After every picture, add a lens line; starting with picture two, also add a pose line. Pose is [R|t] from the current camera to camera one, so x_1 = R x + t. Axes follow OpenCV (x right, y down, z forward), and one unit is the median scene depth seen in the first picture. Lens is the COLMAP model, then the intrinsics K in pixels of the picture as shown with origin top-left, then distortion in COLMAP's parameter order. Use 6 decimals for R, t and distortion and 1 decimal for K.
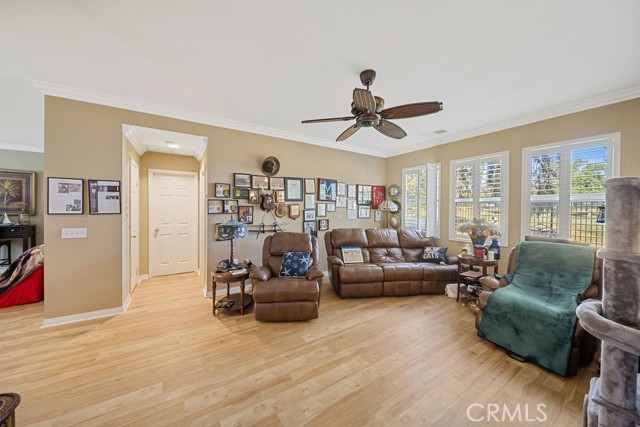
lens RADIAL K [[227.1, 0, 320.3], [0, 227.1, 209.2], [0, 0, 1]] dist [0.003268, -0.001282]
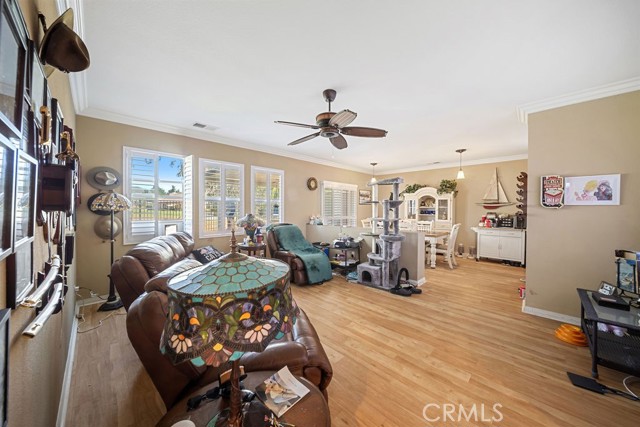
lens RADIAL K [[227.1, 0, 318.9], [0, 227.1, 209.2], [0, 0, 1]] dist [0.003268, -0.001282]
pose [[-0.234490, -0.016028, 0.971986, -1.087321], [0.002202, 0.999853, 0.017019, -0.017295], [-0.972116, 0.006131, -0.234421, 1.570577]]
